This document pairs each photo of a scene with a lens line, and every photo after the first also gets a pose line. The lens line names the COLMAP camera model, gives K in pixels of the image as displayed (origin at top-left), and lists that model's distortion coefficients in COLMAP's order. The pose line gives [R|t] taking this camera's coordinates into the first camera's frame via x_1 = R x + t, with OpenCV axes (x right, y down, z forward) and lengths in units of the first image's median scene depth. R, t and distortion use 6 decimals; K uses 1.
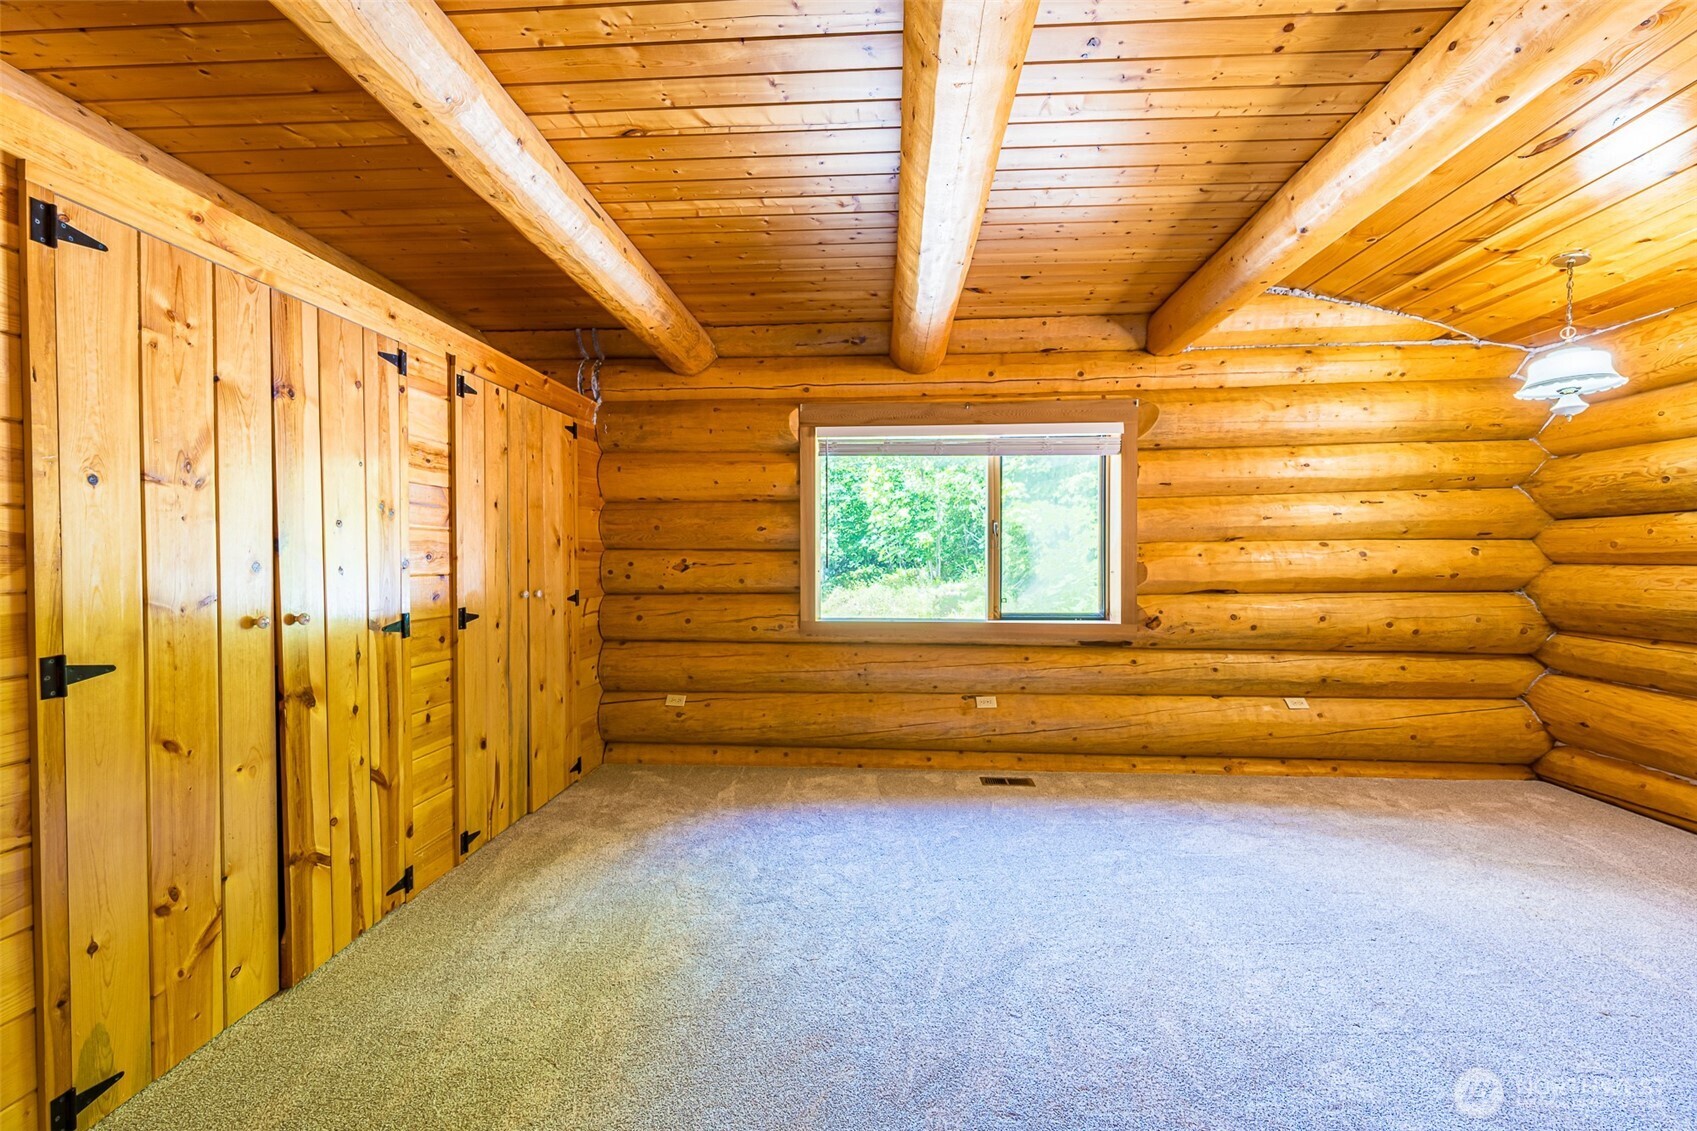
lens RADIAL K [[665.2, 0, 848.9], [0, 665.2, 564.1], [0, 0, 1]] dist [0.003316, 0.000254]
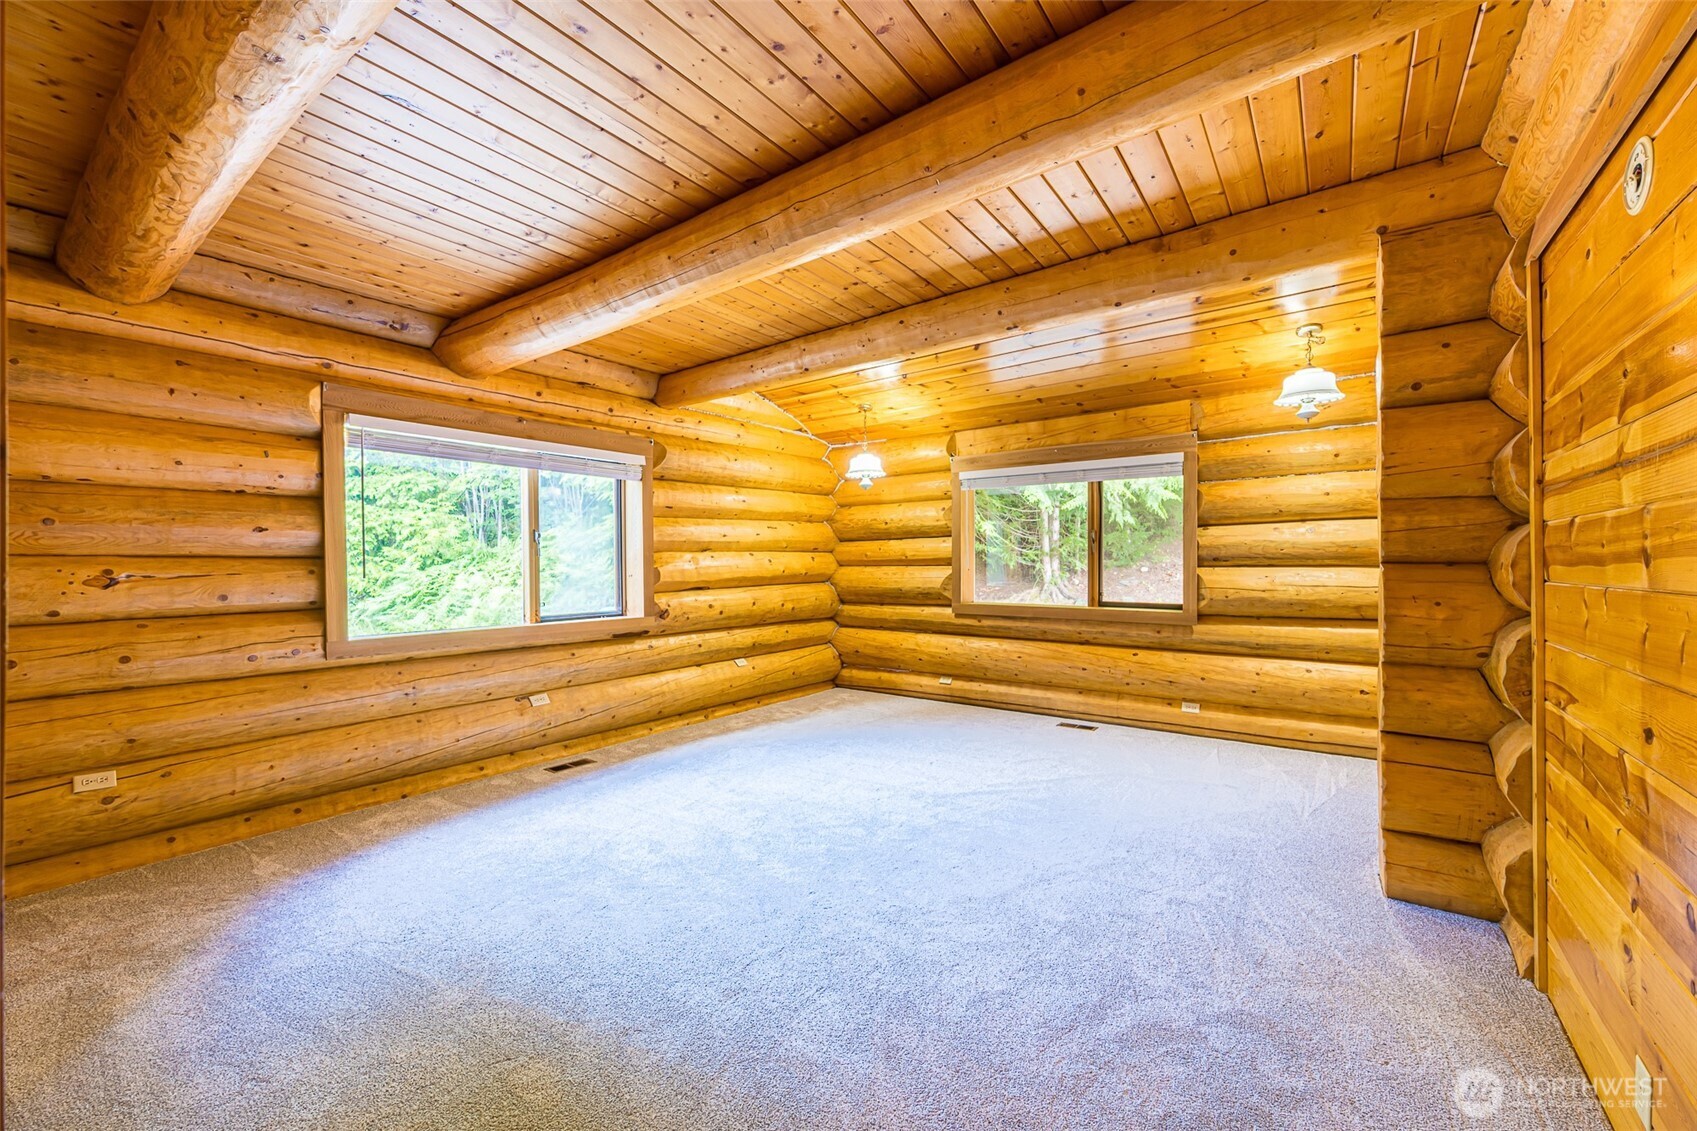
lens RADIAL K [[665.2, 0, 846.7], [0, 665.2, 563.2], [0, 0, 1]] dist [0.003316, 0.000254]
pose [[0.549327, -0.004726, 0.835594, -0.421266], [0.017694, 0.999826, -0.005978, 0.003168], [-0.835420, 0.018069, 0.549314, -0.002955]]
